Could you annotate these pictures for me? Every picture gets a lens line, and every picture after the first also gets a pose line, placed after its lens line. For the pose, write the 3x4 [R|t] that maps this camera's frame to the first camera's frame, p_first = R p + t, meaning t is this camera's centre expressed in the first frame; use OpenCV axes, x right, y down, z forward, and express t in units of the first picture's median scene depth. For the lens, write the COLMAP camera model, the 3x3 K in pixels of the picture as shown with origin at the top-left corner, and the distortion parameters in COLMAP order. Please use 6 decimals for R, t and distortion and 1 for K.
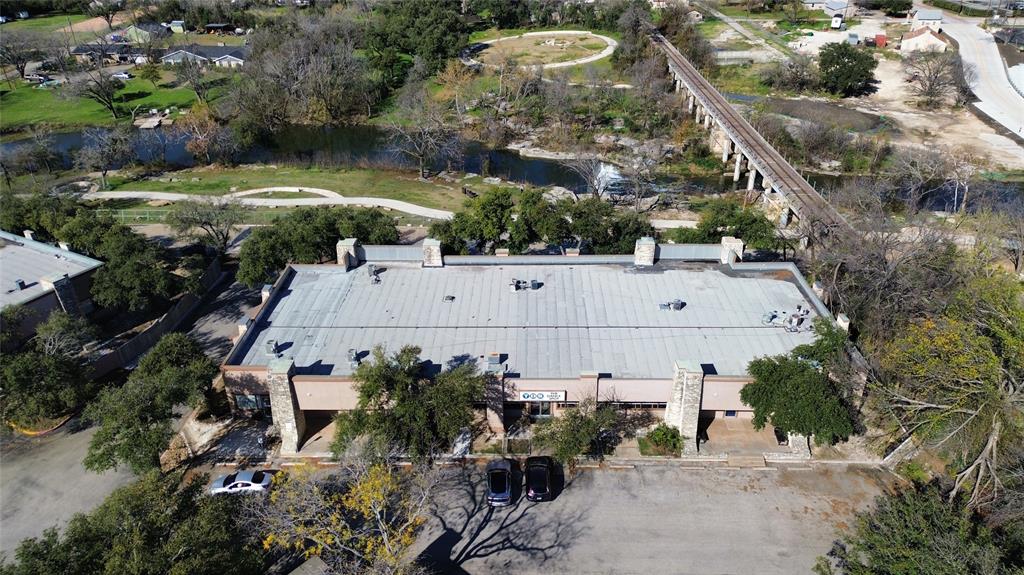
lens RADIAL K [[723.6, 0, 512.0], [0, 723.6, 287.5], [0, 0, 1]] dist [0.085378, -0.074679]
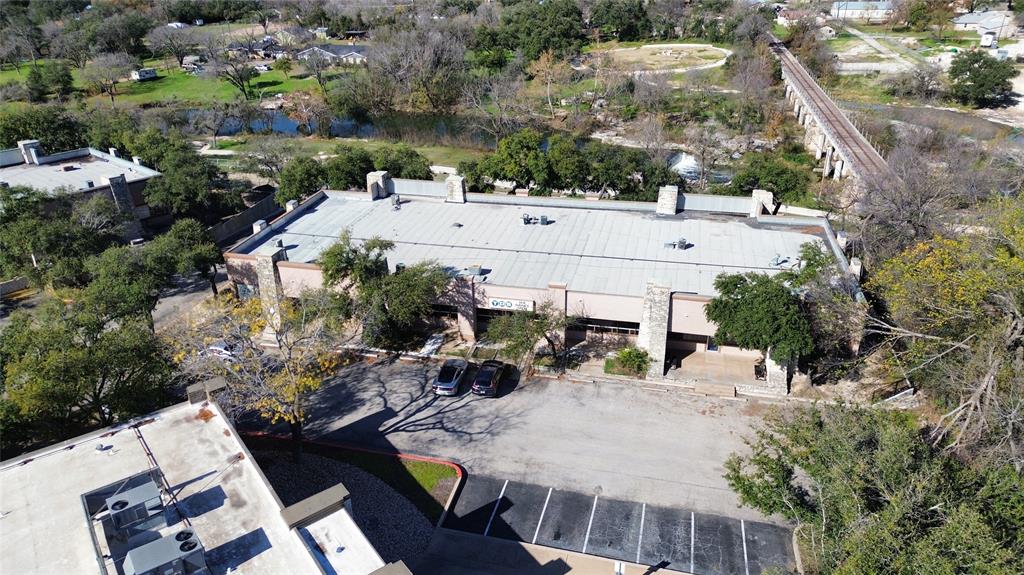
lens RADIAL K [[723.6, 0, 512.0], [0, 723.6, 287.5], [0, 0, 1]] dist [0.085378, -0.074679]
pose [[0.979632, 0.085442, -0.181715, 0.166250], [-0.094389, 0.994684, -0.041159, 0.125884], [0.177233, 0.057472, 0.982489, 0.019253]]
